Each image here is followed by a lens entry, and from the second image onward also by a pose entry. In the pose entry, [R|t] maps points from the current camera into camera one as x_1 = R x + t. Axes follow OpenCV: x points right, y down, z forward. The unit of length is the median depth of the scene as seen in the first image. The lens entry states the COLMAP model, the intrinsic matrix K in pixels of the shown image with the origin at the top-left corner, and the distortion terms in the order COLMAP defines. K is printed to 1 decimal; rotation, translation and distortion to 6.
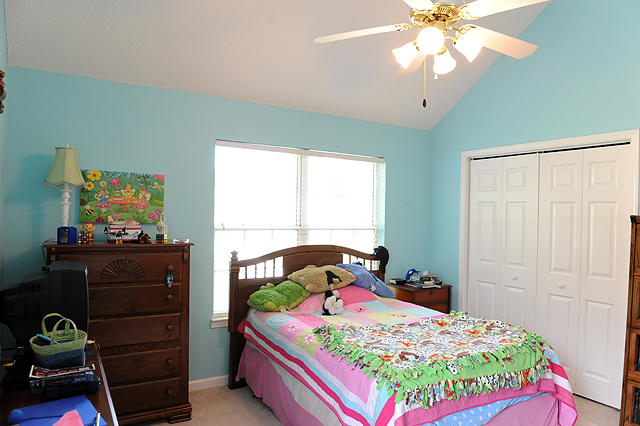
lens RADIAL K [[434.8, 0, 321.7], [0, 434.8, 216.1], [0, 0, 1]] dist [-0.052467, -0.001448]
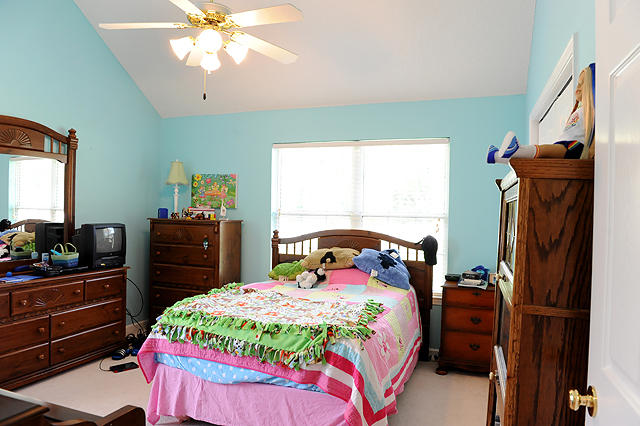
lens RADIAL K [[434.8, 0, 321.7], [0, 434.8, 216.1], [0, 0, 1]] dist [-0.052467, -0.001448]
pose [[0.625198, -0.000414, -0.780466, 0.857255], [-0.011368, 0.999889, -0.009637, 0.049349], [0.780384, 0.014897, 0.625123, 0.314720]]
